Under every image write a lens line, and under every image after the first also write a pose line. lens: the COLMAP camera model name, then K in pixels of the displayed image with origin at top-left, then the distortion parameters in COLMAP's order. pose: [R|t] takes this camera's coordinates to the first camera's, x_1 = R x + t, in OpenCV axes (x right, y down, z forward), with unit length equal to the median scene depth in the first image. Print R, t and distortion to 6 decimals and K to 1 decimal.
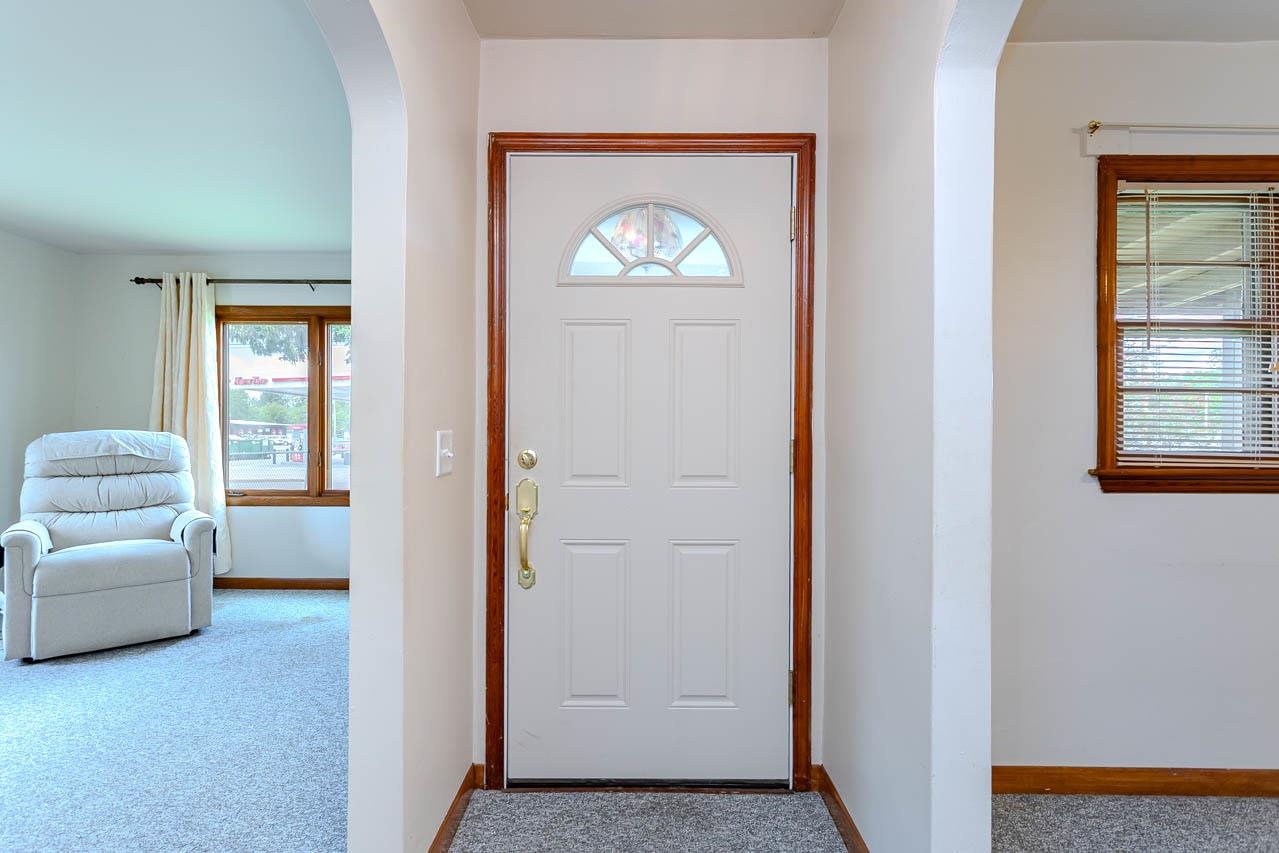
lens RADIAL K [[612.9, 0, 638.9], [0, 612.9, 420.5], [0, 0, 1]] dist [0.004740, 0.000455]
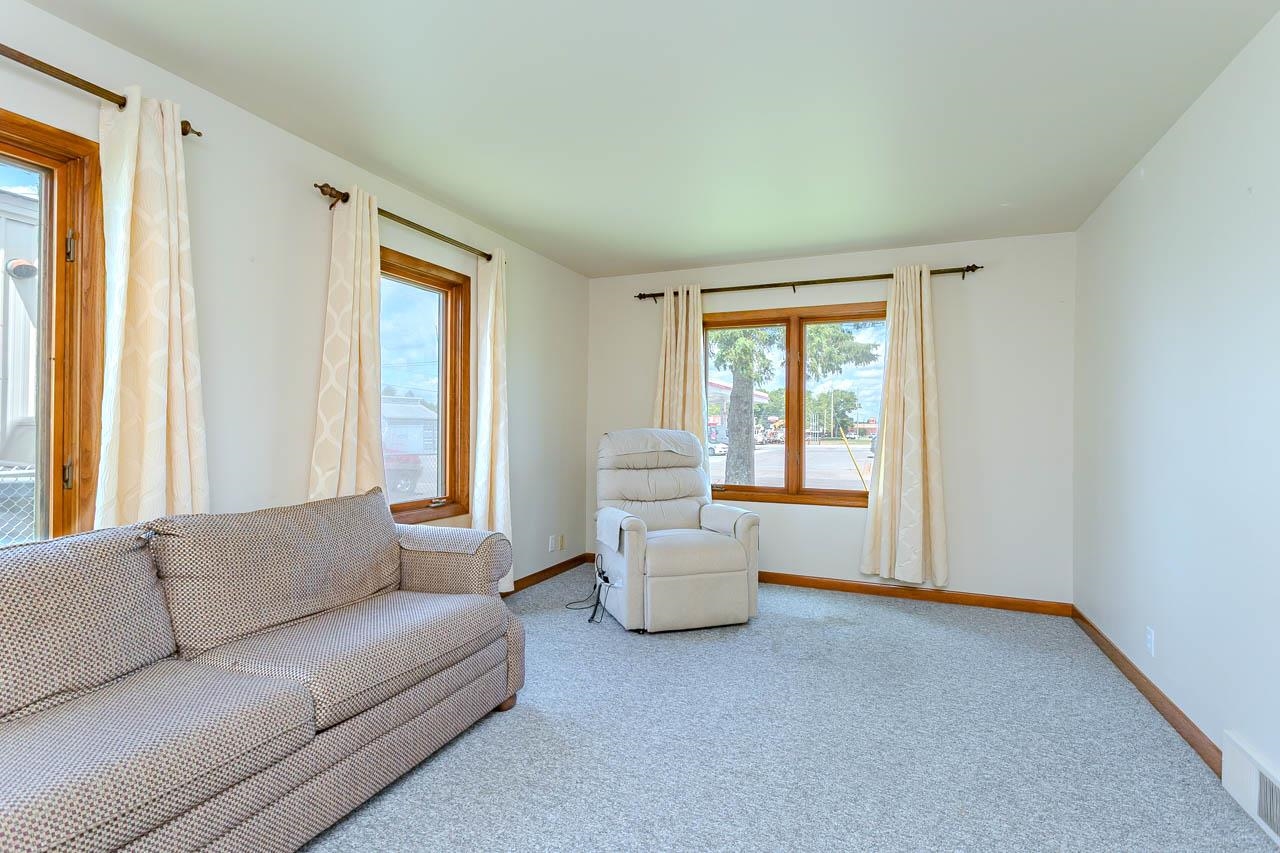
lens RADIAL K [[613.3, 0, 685.3], [0, 613.3, 416.6], [0, 0, 1]] dist [0.004740, 0.000455]
pose [[0.926871, 0.001237, -0.375378, -0.371279], [-0.002750, 0.999990, -0.003496, -0.002240], [0.375370, 0.004272, 0.926865, -0.015572]]
